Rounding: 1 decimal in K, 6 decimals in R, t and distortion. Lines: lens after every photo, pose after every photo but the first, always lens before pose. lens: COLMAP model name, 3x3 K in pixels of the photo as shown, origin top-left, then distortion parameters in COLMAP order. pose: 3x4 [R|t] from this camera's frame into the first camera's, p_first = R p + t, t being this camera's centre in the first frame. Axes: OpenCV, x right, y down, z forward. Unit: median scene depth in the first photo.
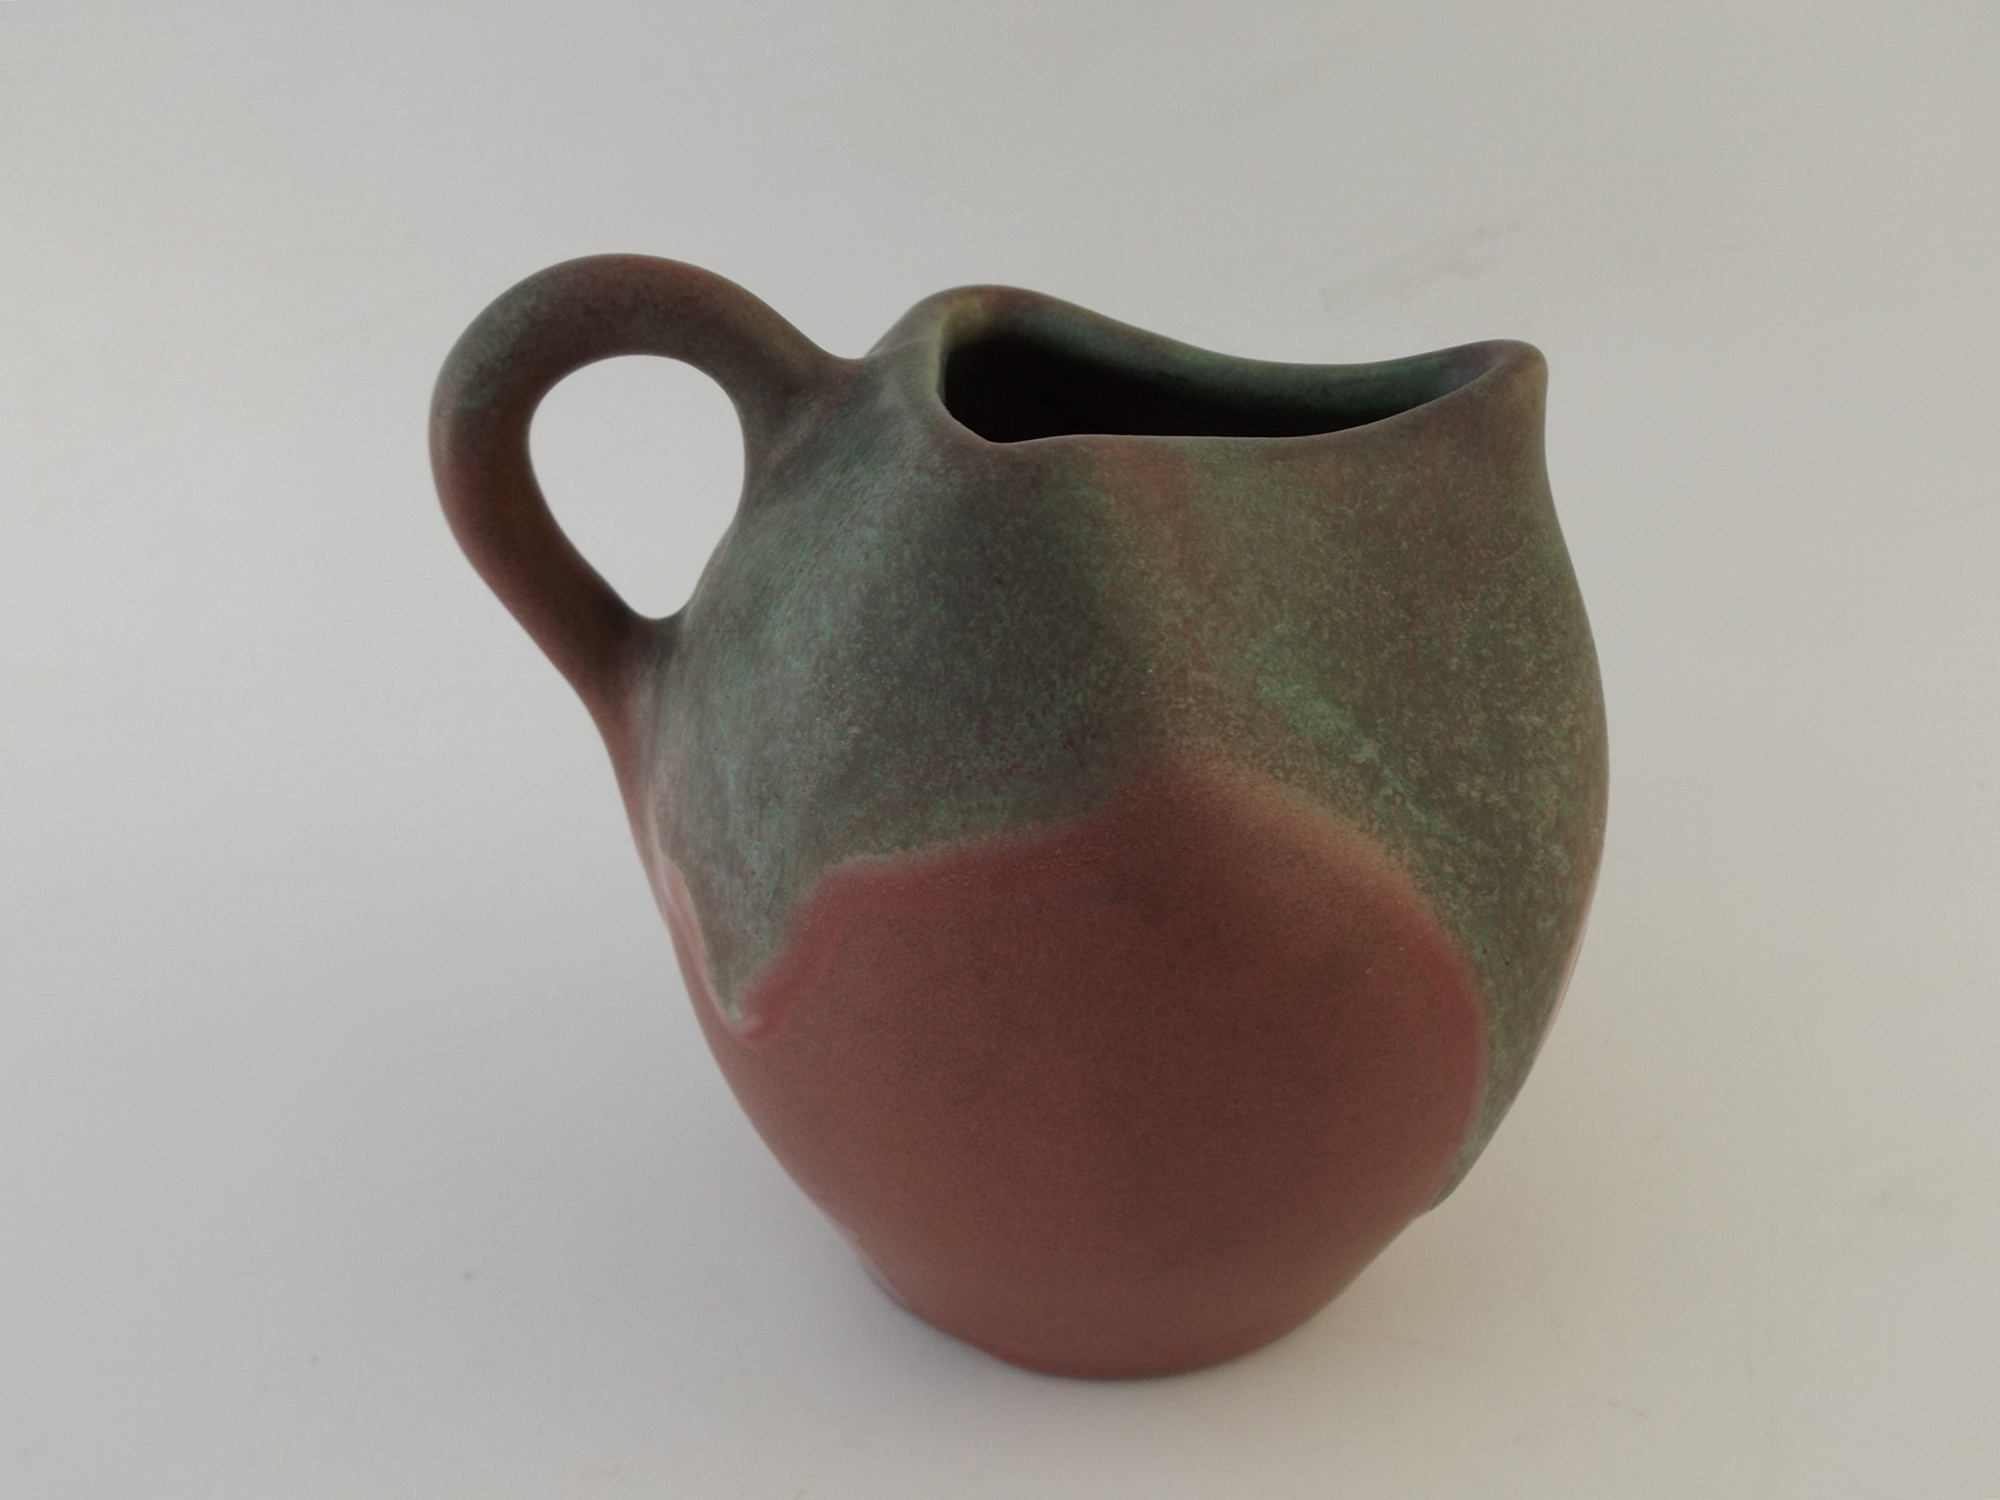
lens RADIAL K [[1437.5, 0, 1000.0], [0, 1437.5, 750.0], [0, 0, 1]] dist [0.039446, -0.001540]
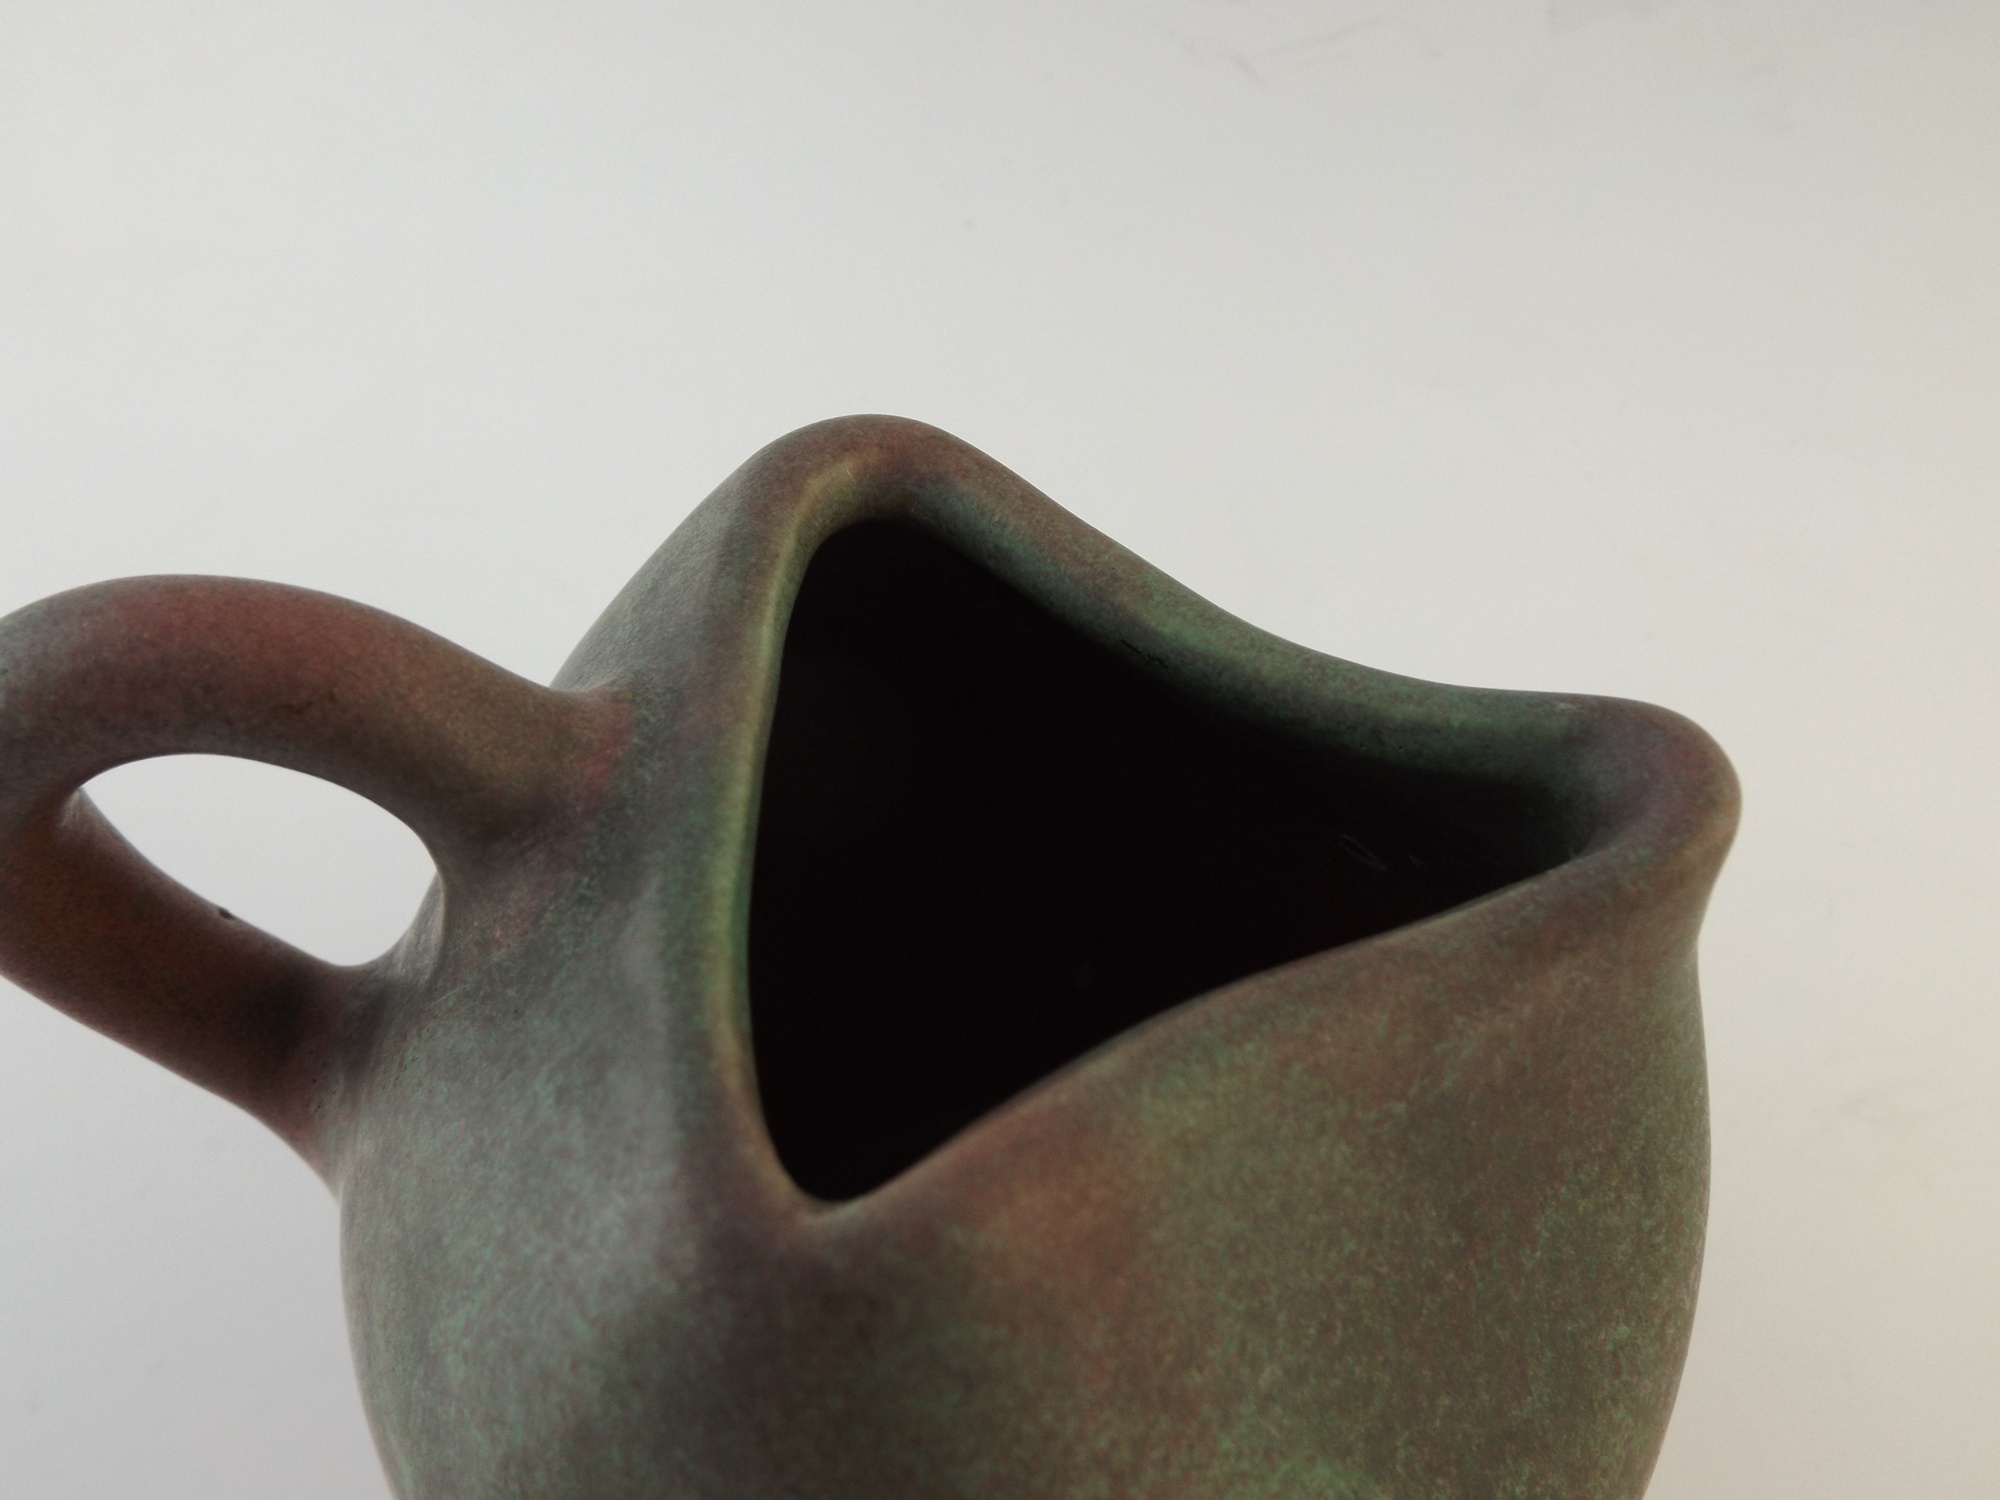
lens RADIAL K [[1395.3, 0, 1000.0], [0, 1395.3, 750.0], [0, 0, 1]] dist [0.023076, -0.002111]
pose [[0.997952, 0.045901, 0.044549, 0.038690], [-0.057543, 0.948378, 0.311878, -0.518652], [-0.027934, -0.313802, 0.949077, 0.506548]]
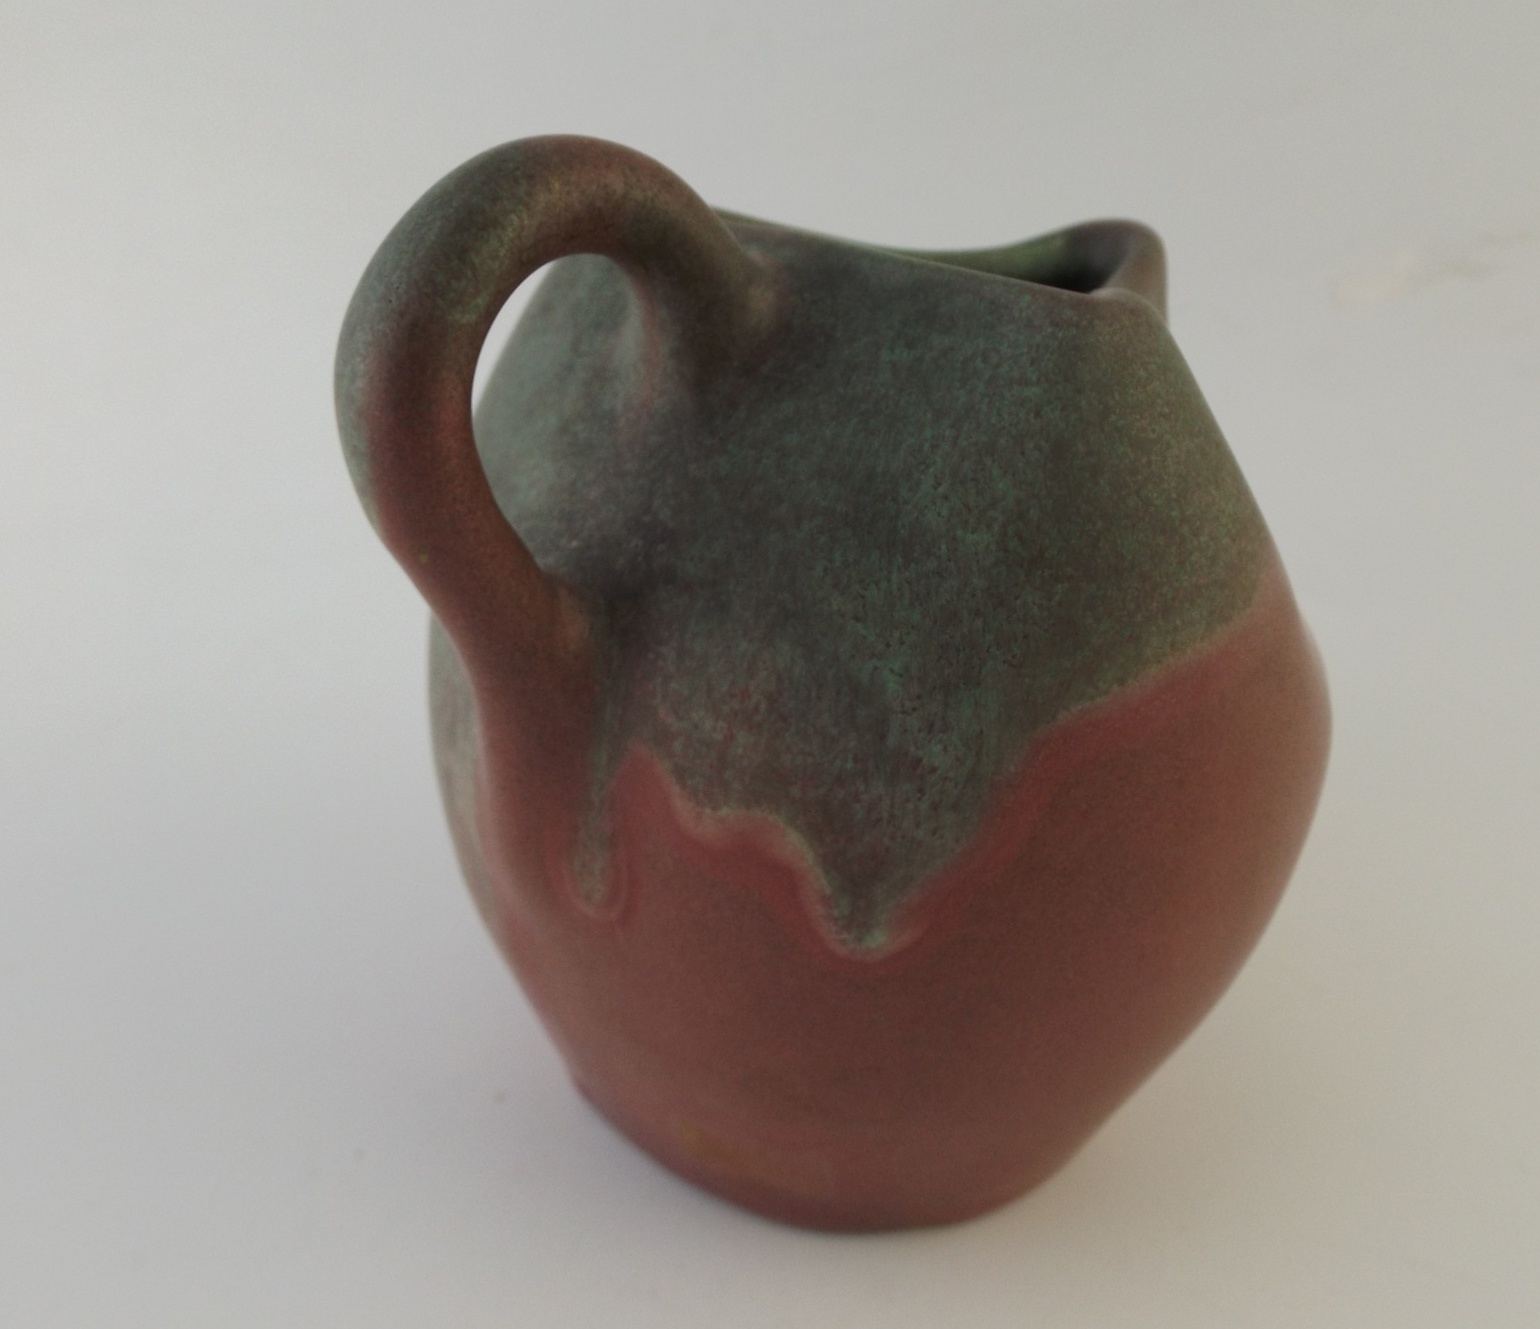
lens RADIAL K [[1436.4, 0, 770.0], [0, 1436.4, 664.5], [0, 0, 1]] dist [0.040834, 0.000658]
pose [[0.732909, -0.224476, 0.642227, -0.866459], [0.251550, 0.966513, 0.050753, -0.058779], [-0.632113, 0.124355, 0.764832, 0.342047]]
